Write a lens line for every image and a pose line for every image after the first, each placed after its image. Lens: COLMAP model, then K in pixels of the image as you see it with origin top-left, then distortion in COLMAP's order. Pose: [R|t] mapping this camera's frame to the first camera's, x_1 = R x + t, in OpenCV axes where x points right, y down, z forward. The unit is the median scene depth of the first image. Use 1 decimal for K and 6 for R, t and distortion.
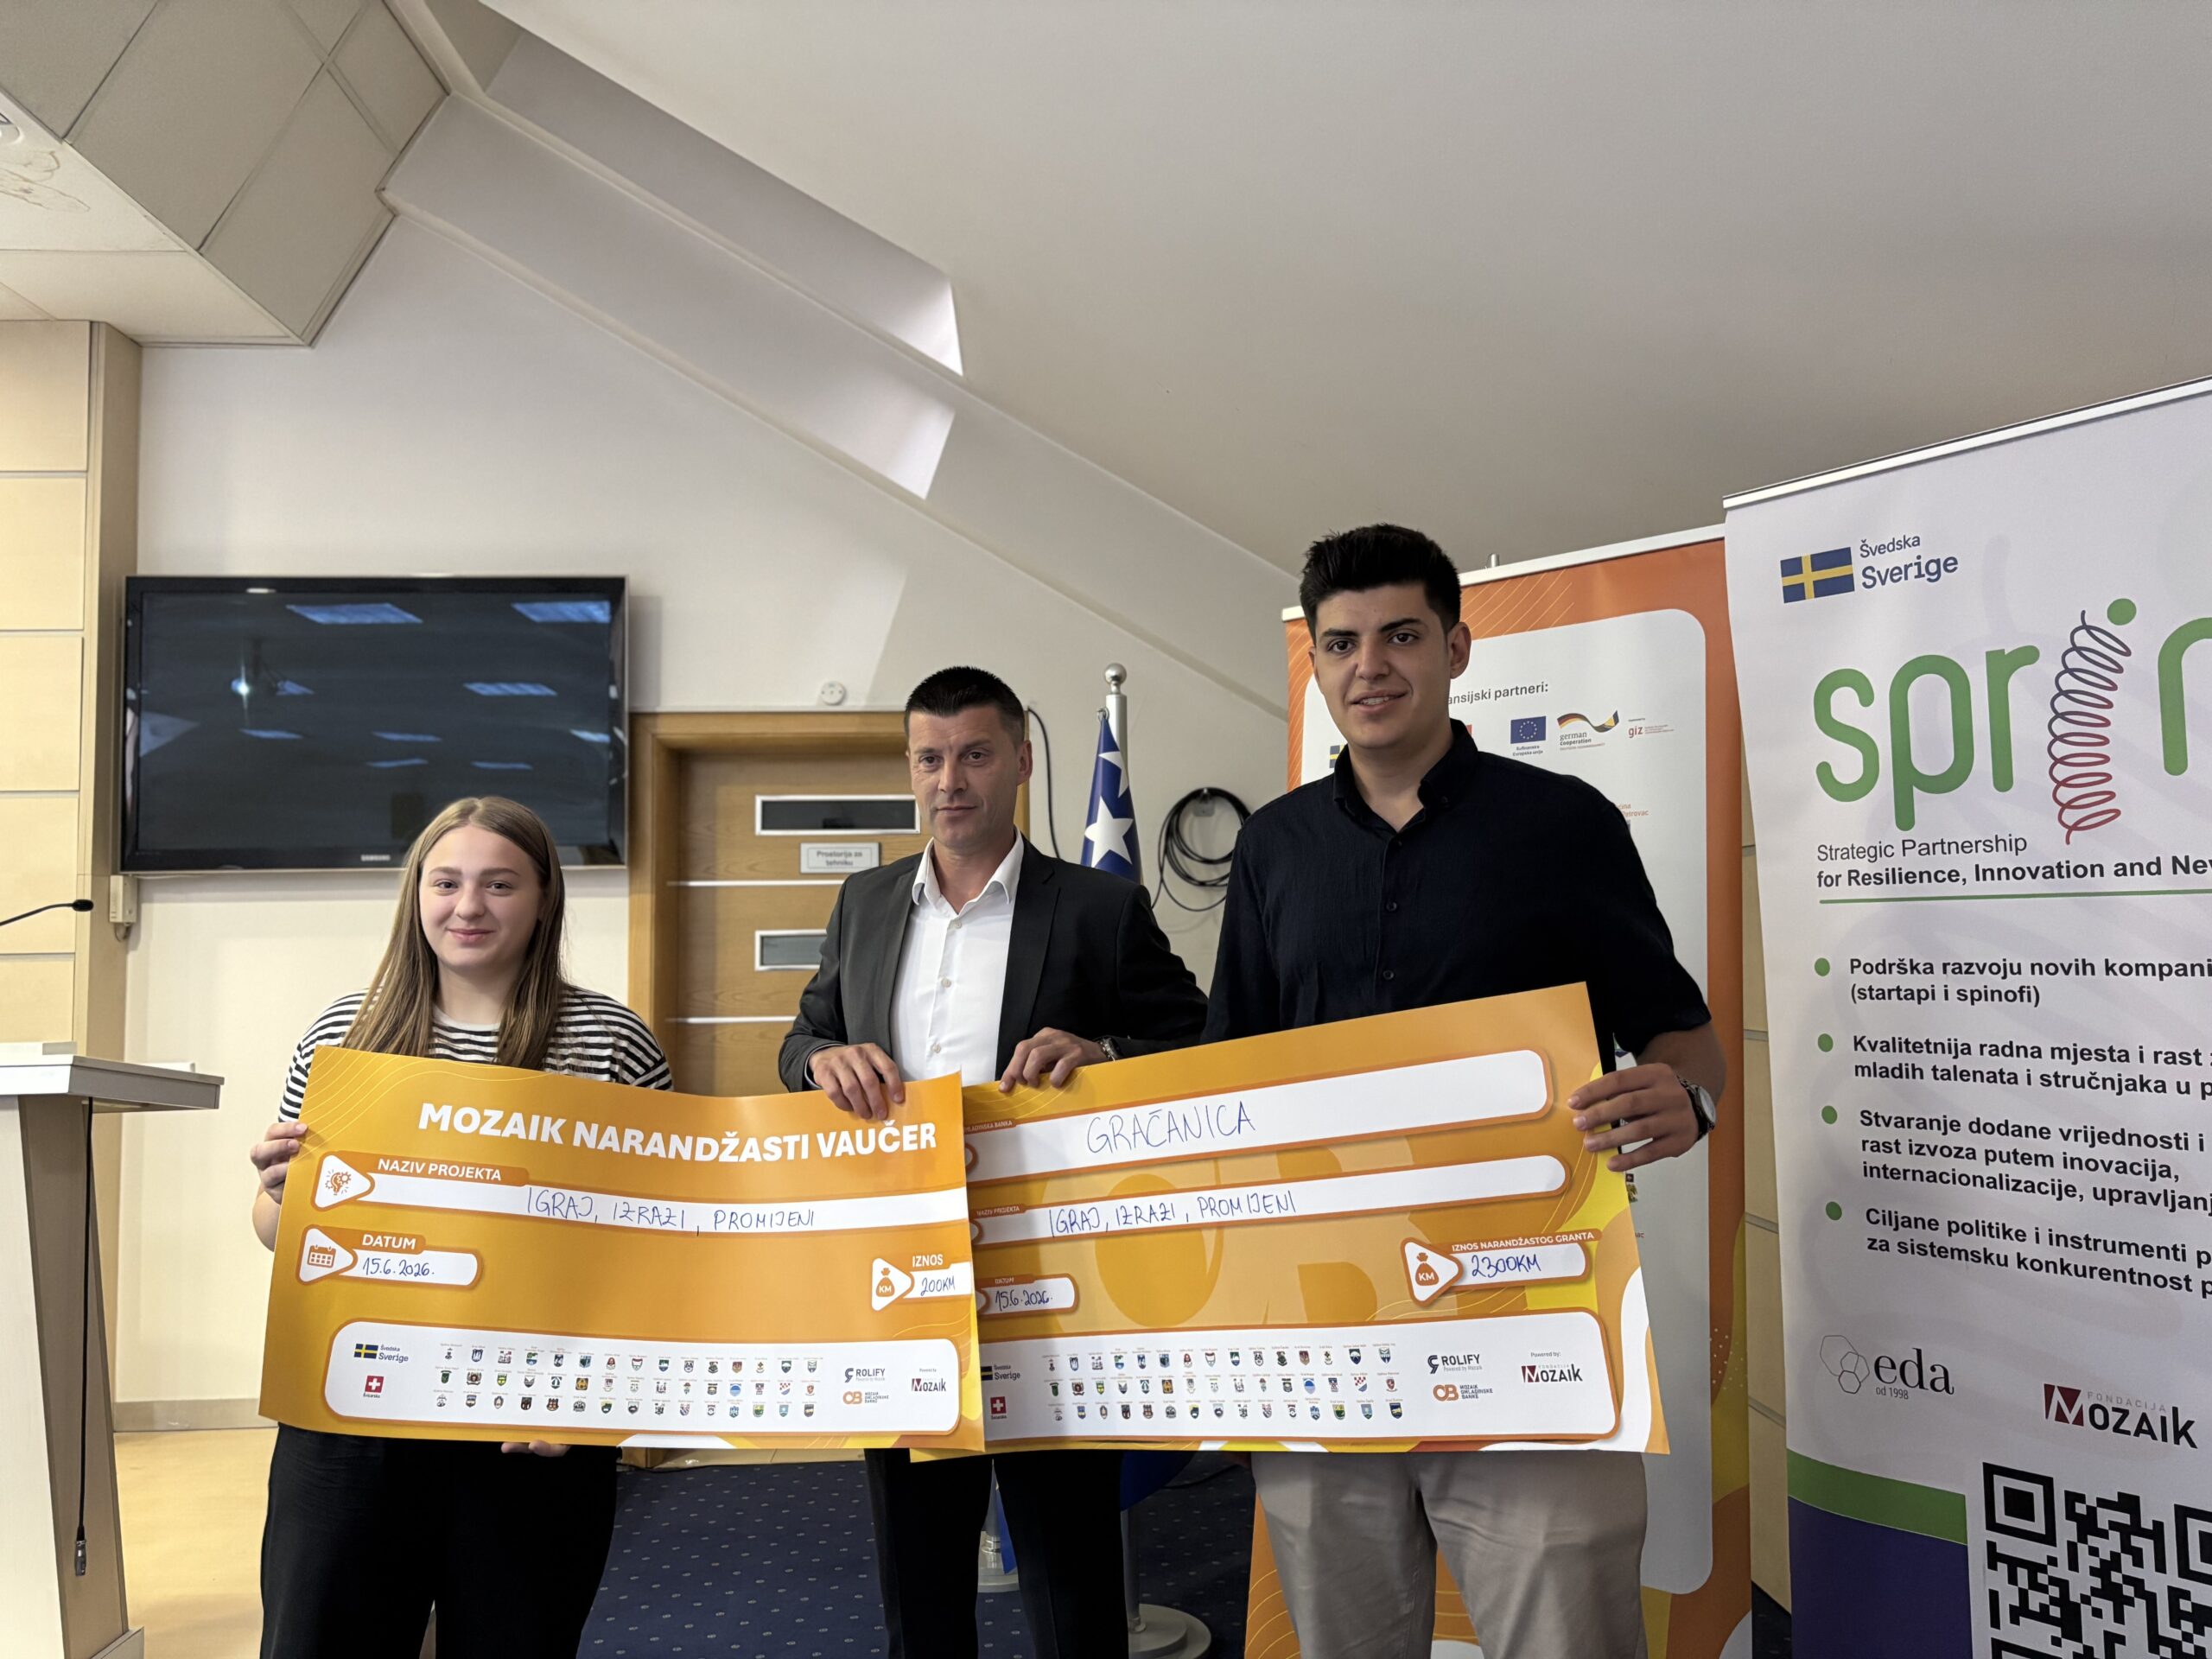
lens RADIAL K [[1756.4, 0, 1072.2], [0, 1756.4, 820.3], [0, 0, 1]] dist [0.067162, -0.097221]
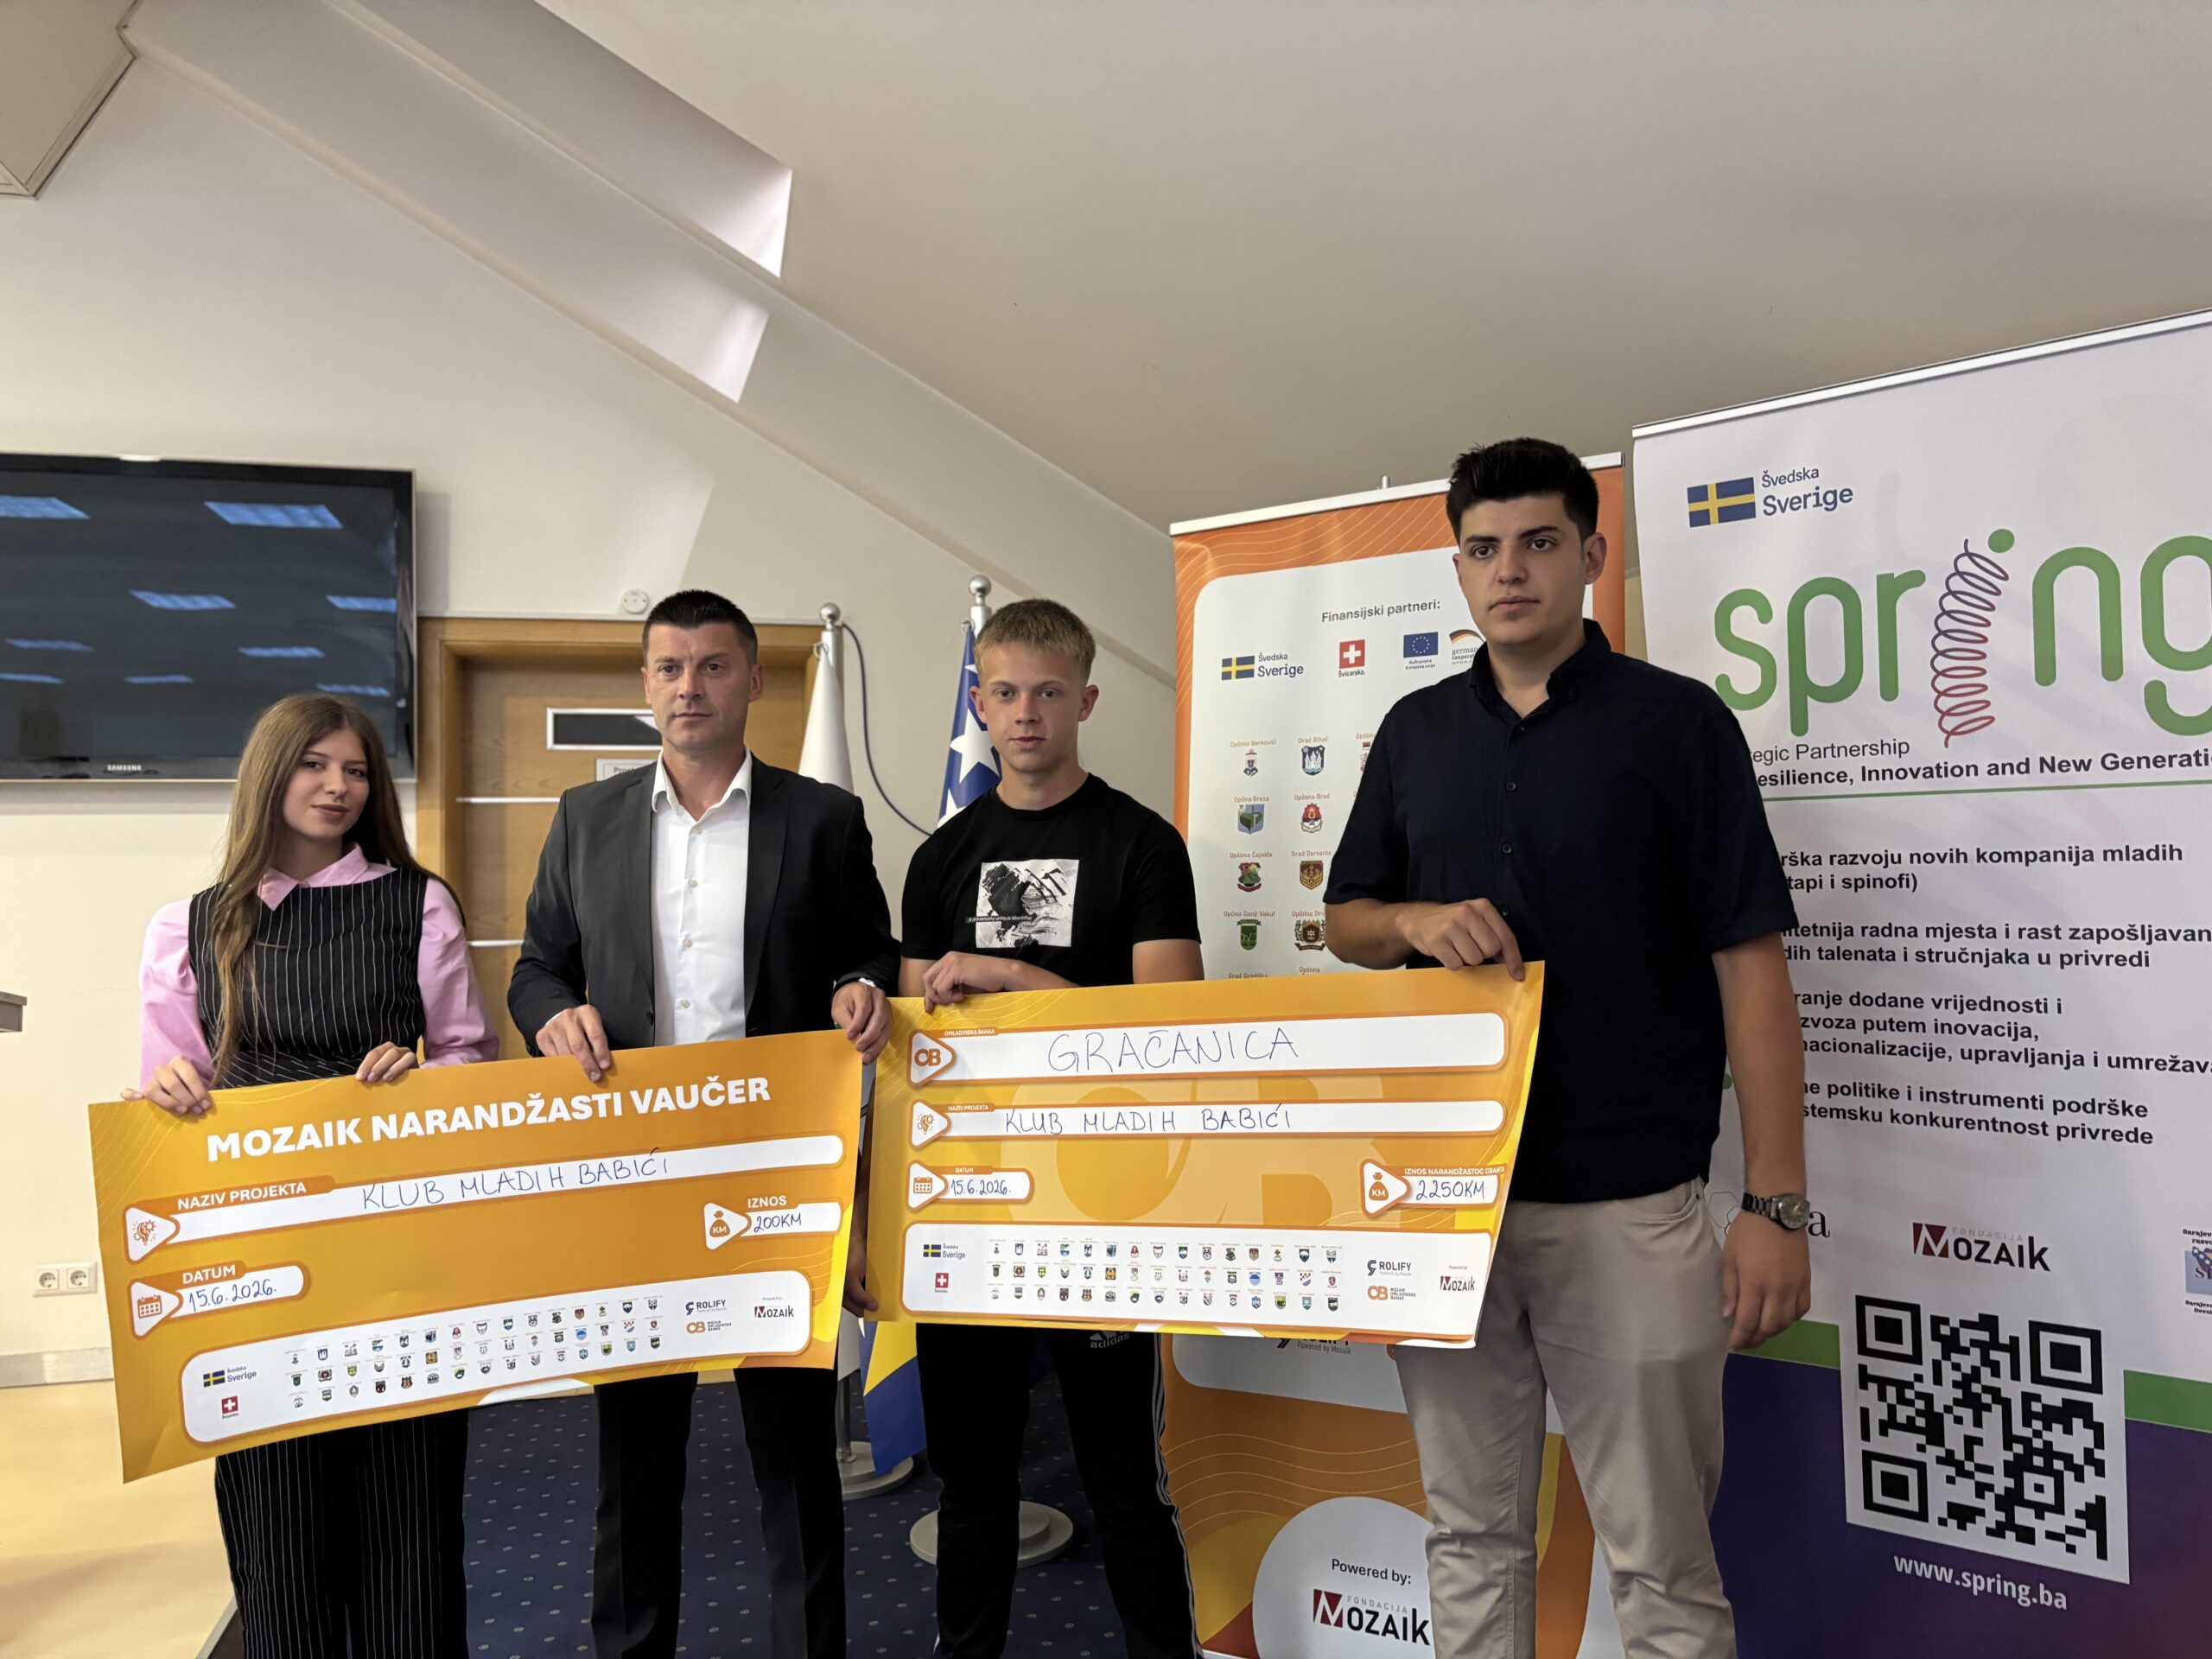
lens RADIAL K [[1750.8, 0, 1052.9], [0, 1750.8, 829.5], [0, 0, 1]] dist [0.085424, -0.123103]
pose [[0.978182, -0.000544, 0.207749, -0.226635], [-0.007611, 0.999232, 0.038451, 0.026339], [-0.207610, -0.039193, 0.977426, 0.014527]]
